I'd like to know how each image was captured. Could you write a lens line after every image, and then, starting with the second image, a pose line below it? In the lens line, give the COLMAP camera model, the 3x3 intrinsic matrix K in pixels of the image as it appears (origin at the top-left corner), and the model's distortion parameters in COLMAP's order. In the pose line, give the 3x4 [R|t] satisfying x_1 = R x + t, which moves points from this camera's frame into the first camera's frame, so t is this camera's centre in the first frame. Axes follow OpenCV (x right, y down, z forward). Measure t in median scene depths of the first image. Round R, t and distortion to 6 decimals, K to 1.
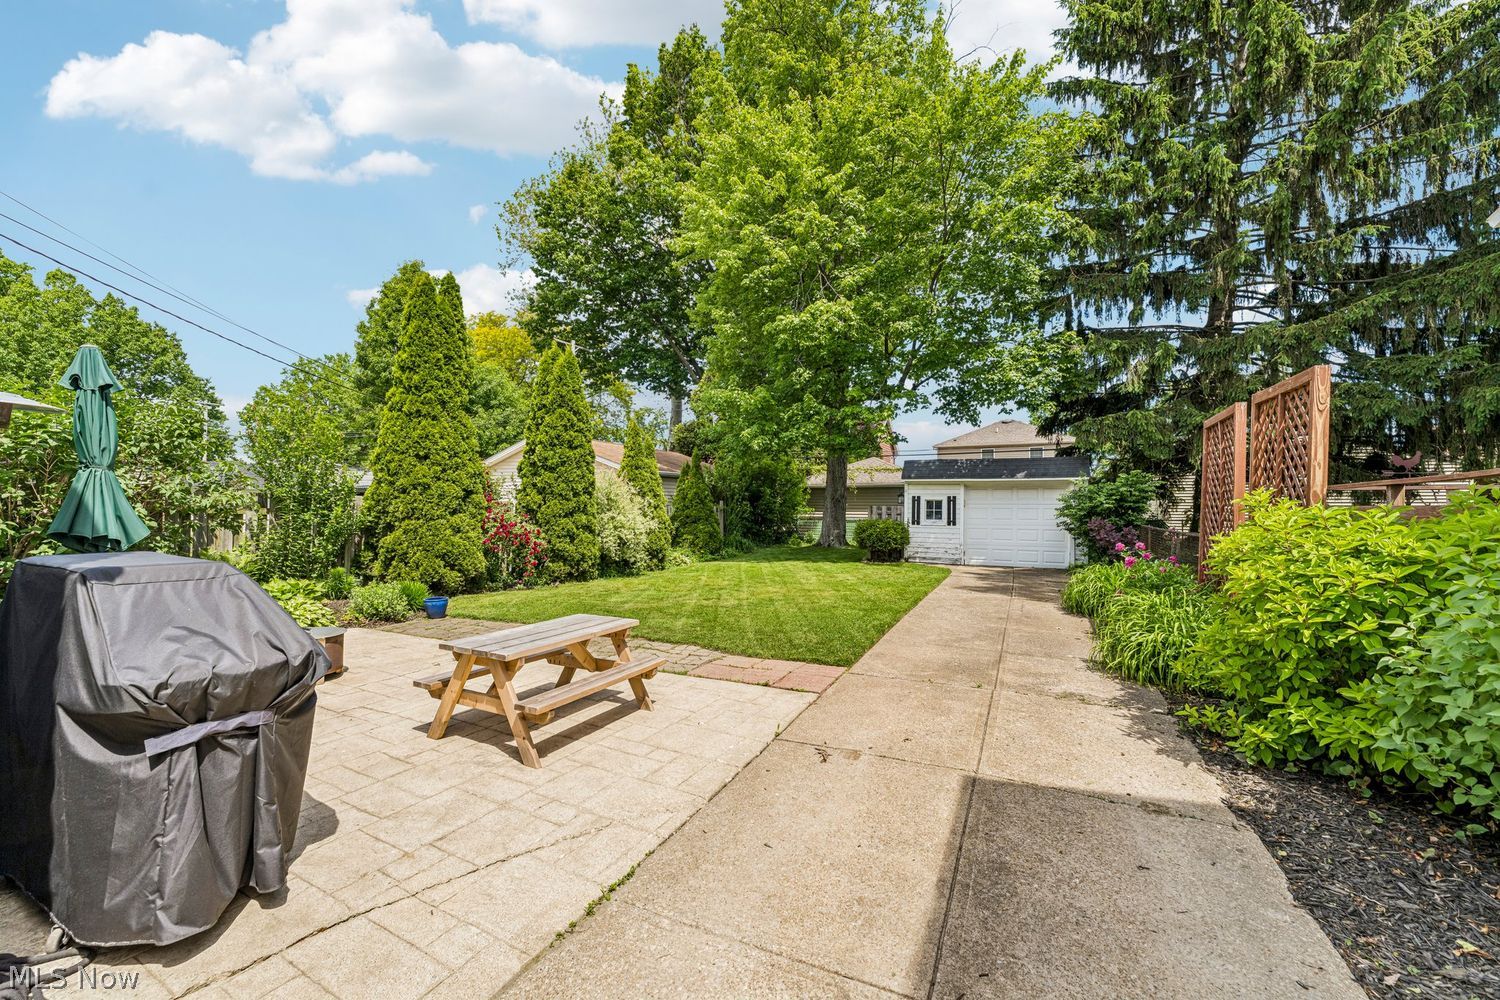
lens RADIAL K [[598.9, 0, 751.0], [0, 598.9, 505.3], [0, 0, 1]] dist [0.003571, 0.000142]
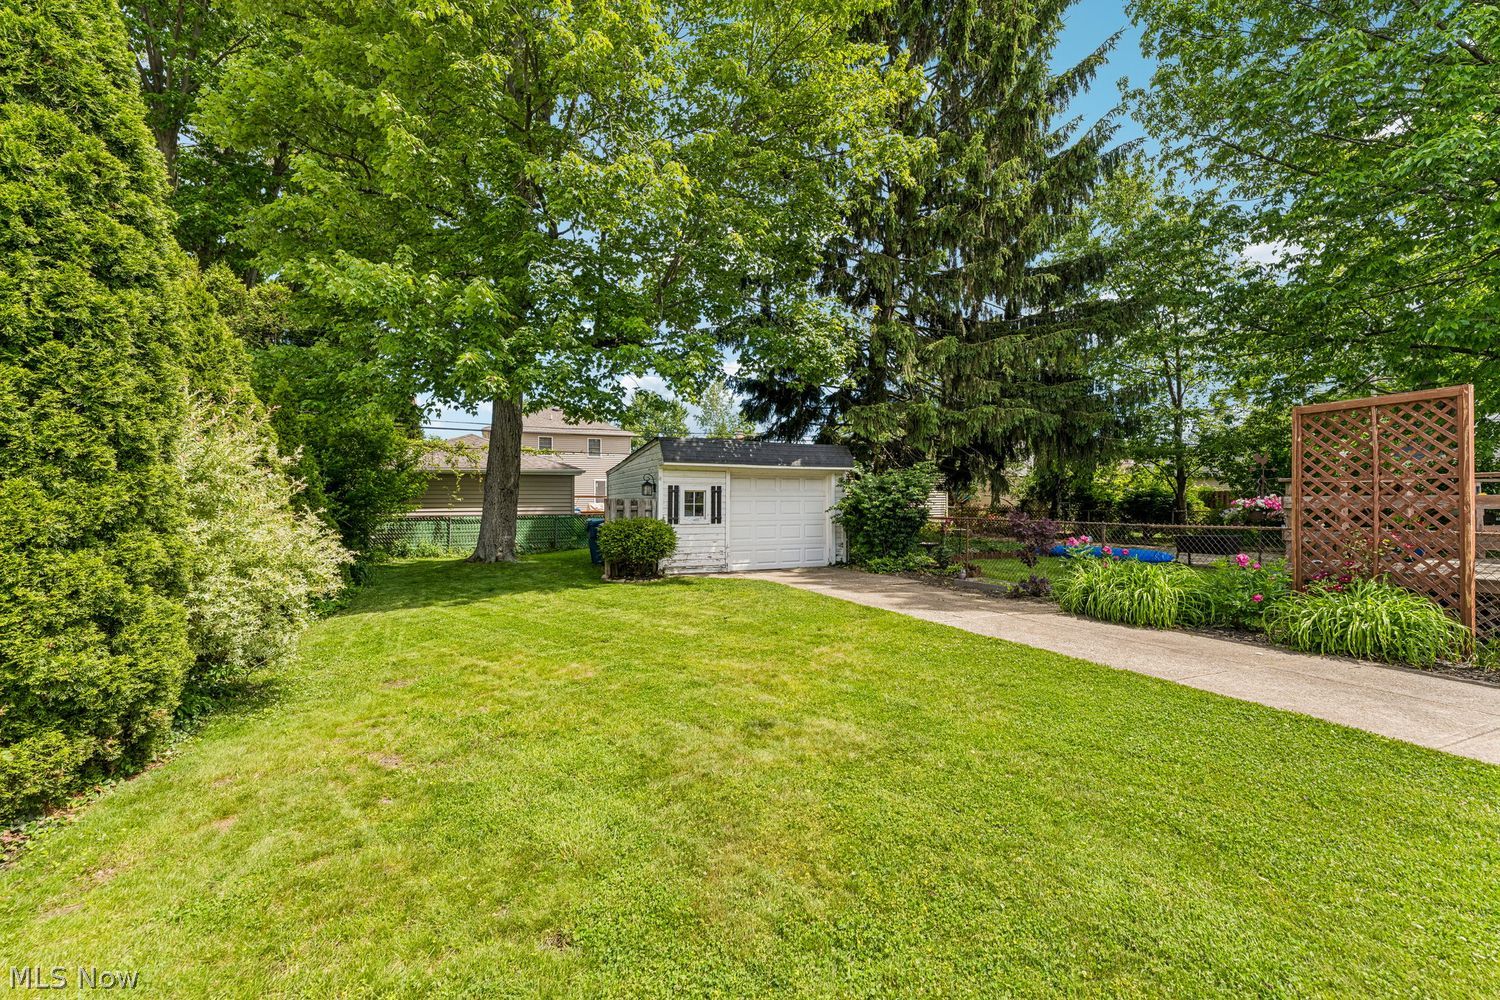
lens RADIAL K [[598.9, 0, 750.8], [0, 598.9, 504.9], [0, 0, 1]] dist [0.003571, 0.000142]
pose [[0.642432, -0.010177, 0.766275, -0.239887], [0.001001, 0.999922, 0.012441, -0.000480], [-0.766342, -0.007225, 0.642392, 0.462397]]
